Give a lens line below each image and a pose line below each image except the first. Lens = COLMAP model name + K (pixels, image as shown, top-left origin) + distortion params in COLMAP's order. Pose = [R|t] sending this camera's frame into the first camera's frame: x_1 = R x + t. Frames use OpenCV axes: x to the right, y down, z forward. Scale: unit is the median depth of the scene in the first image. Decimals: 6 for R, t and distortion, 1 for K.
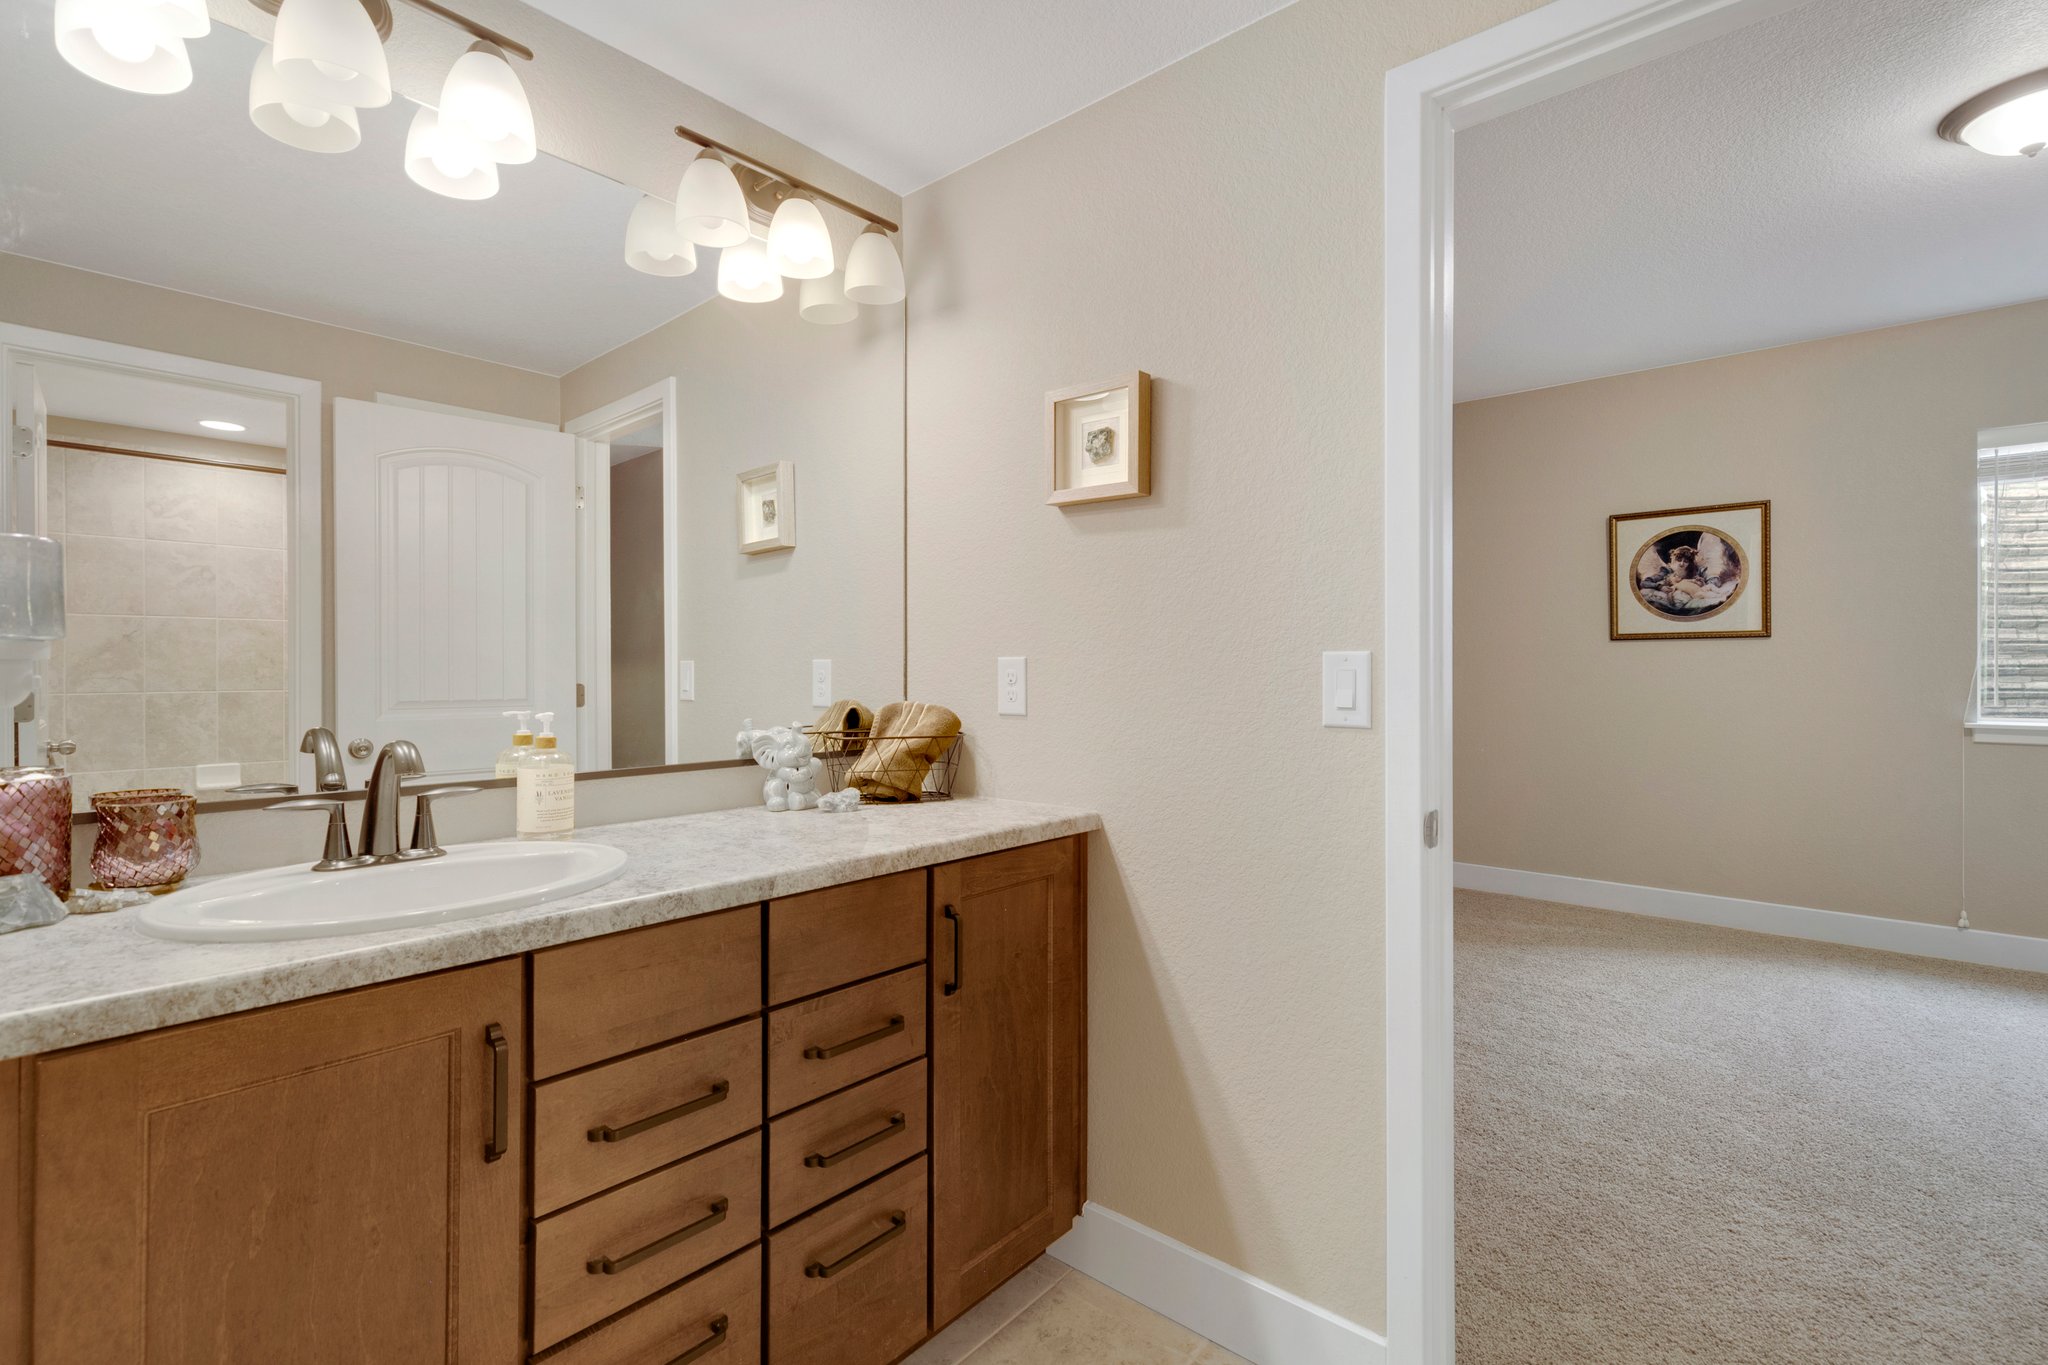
lens RADIAL K [[926.4, 0, 1026.2], [0, 926.4, 676.2], [0, 0, 1]] dist [0.007650, -0.000545]
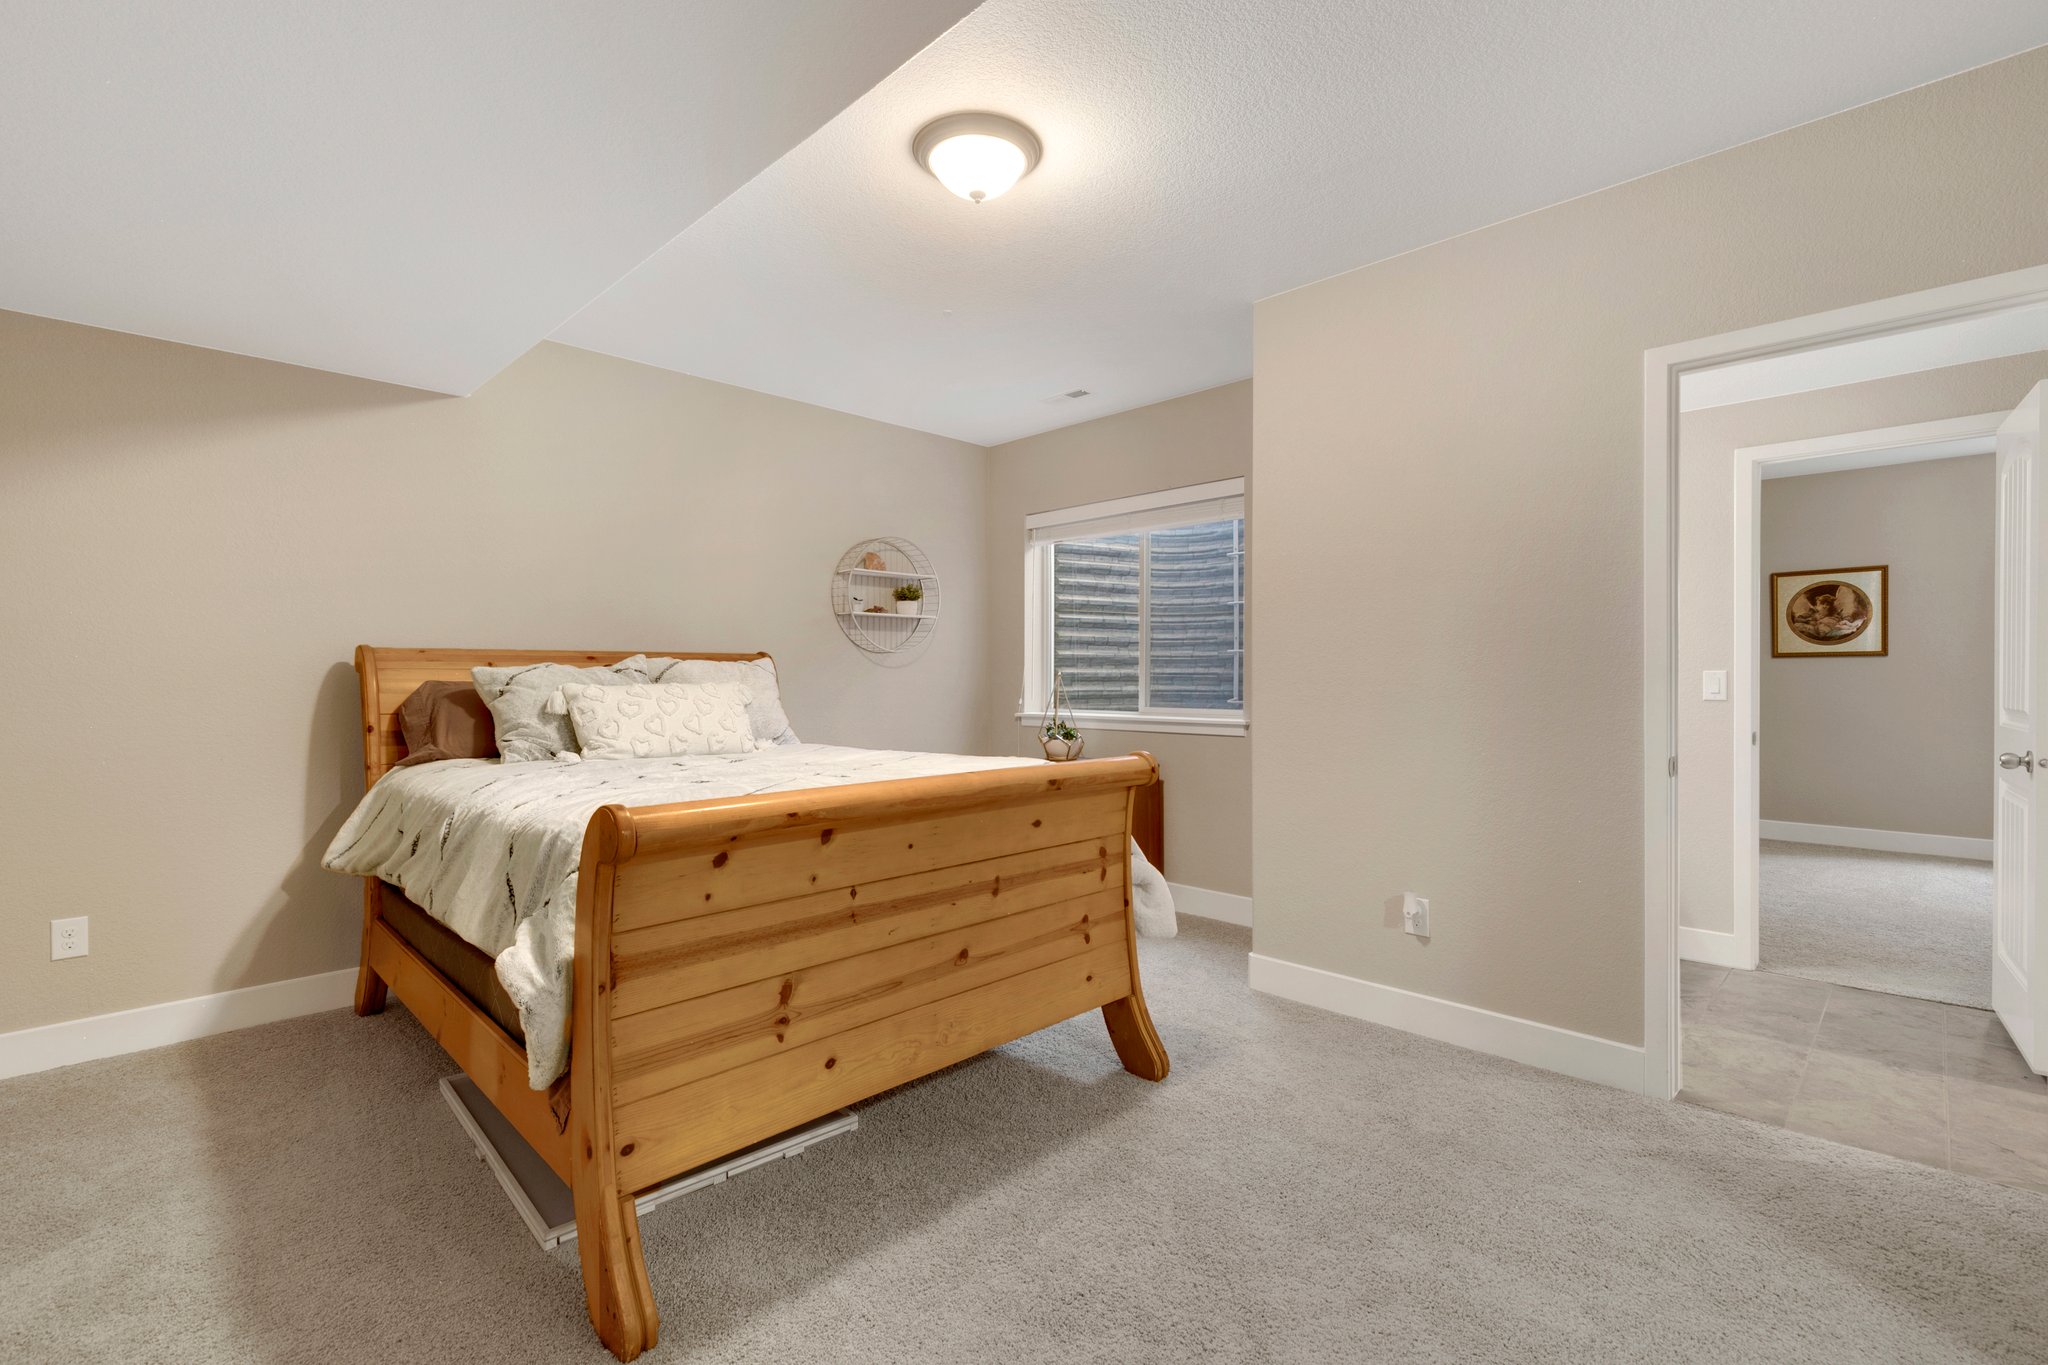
lens RADIAL K [[926.4, 0, 1022.8], [0, 926.4, 681.6], [0, 0, 1]] dist [0.007650, -0.000545]
pose [[0.997608, 0.000812, -0.069122, -0.481080], [-0.000848, 1.000000, -0.000483, 0.002007], [0.069122, 0.000540, 0.997608, -0.587644]]
